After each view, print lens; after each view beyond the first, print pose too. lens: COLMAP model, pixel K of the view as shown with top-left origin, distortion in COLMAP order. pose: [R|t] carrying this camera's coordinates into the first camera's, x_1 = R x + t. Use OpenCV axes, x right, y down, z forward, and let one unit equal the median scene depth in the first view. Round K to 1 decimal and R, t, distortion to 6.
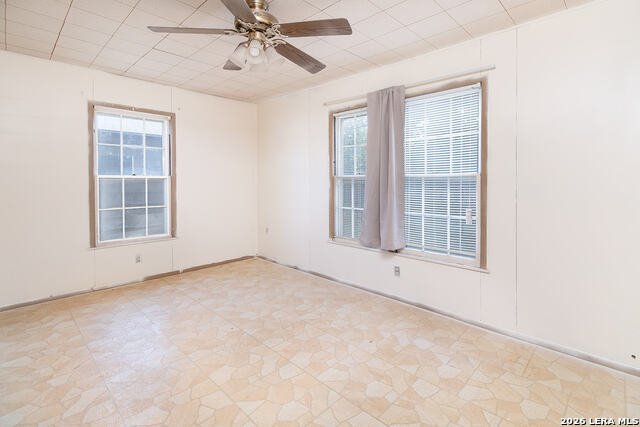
lens RADIAL K [[303.7, 0, 321.0], [0, 303.7, 191.0], [0, 0, 1]] dist [-0.002266, -0.000461]
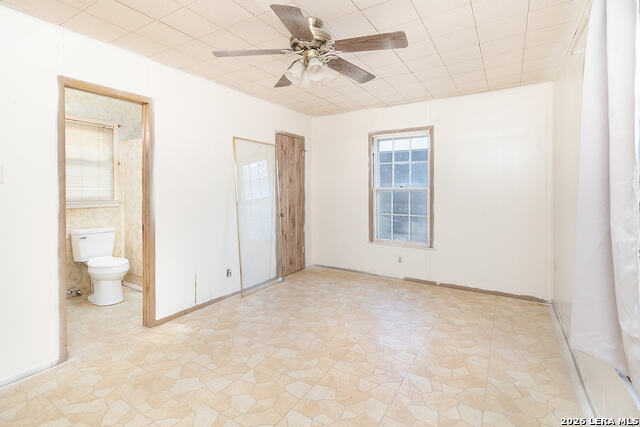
lens RADIAL K [[299.1, 0, 321.3], [0, 299.1, 200.0], [0, 0, 1]] dist [0.000500, 0.000097]
pose [[0.206593, 0.029990, -0.977967, 0.500212], [-0.033518, 0.999160, 0.023559, -0.022460], [0.977853, 0.027912, 0.207425, 0.515838]]
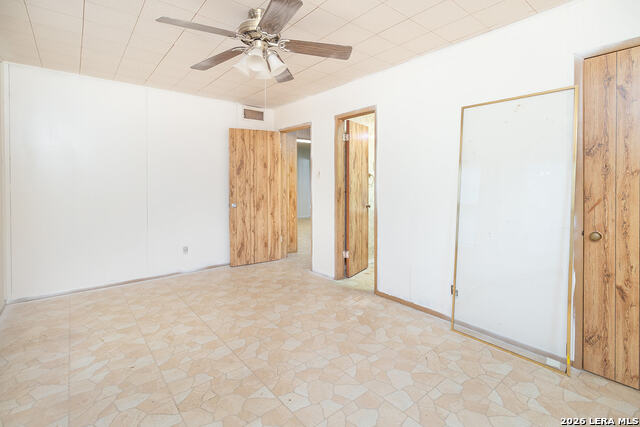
lens RADIAL K [[300.8, 0, 311.9], [0, 300.8, 191.5], [0, 0, 1]] dist [0.001093, -0.000206]
pose [[-0.991452, -0.005766, 0.130345, -0.329158], [0.003341, 0.997573, 0.069547, -0.050065], [-0.130429, 0.069388, -0.989027, 1.256403]]
